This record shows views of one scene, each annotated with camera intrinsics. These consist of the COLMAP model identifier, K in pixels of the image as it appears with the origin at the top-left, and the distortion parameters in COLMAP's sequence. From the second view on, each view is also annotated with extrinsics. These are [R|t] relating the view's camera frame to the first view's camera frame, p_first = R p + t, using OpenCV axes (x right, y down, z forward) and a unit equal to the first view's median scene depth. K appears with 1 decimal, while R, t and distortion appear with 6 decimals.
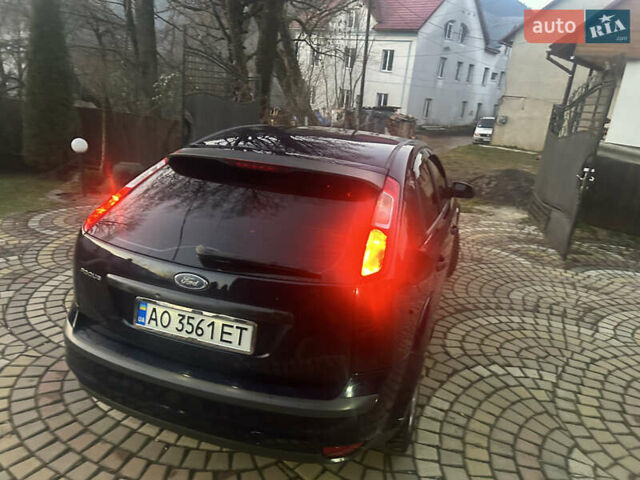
lens RADIAL K [[472.1, 0, 326.6], [0, 472.1, 238.6], [0, 0, 1]] dist [0.055193, -0.054412]
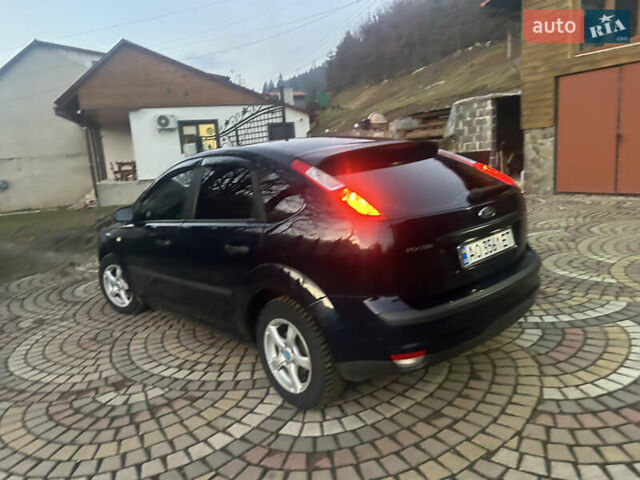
lens RADIAL K [[464.0, 0, 317.1], [0, 464.0, 238.4], [0, 0, 1]] dist [0.049049, -0.049072]
pose [[0.501869, -0.287096, 0.815906, -1.034012], [0.376096, 0.921897, 0.093052, -0.095324], [-0.778896, 0.260159, 0.570647, 0.391279]]
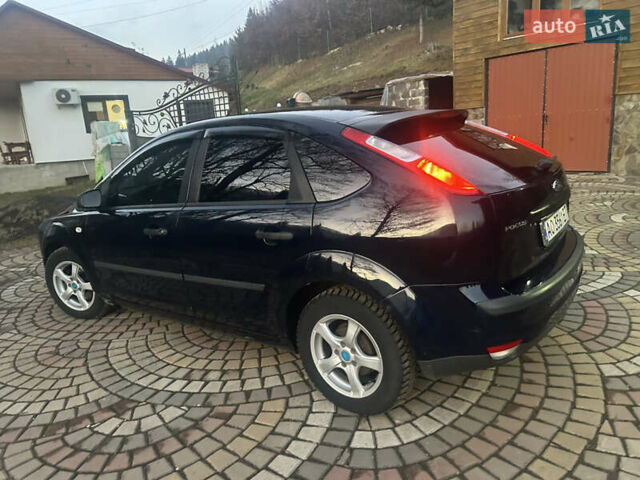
lens RADIAL K [[464.0, 0, 317.1], [0, 464.0, 238.4], [0, 0, 1]] dist [0.049049, -0.049072]
pose [[0.319472, -0.332651, 0.887289, -1.033776], [0.380760, 0.902505, 0.201261, -0.175347], [-0.867732, 0.273547, 0.414985, 0.668850]]
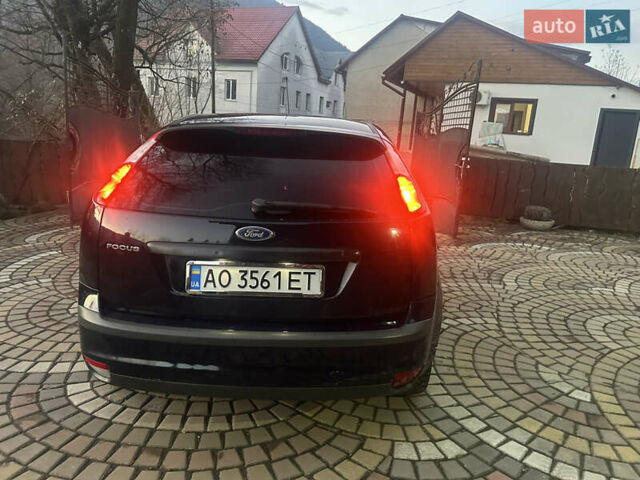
lens RADIAL K [[469.7, 0, 325.3], [0, 469.7, 232.8], [0, 0, 1]] dist [0.053769, -0.047087]
pose [[0.948224, -0.102465, 0.300618, -0.274736], [0.122861, 0.991179, -0.049691, 0.097005], [-0.292875, 0.084053, 0.952449, 0.004586]]
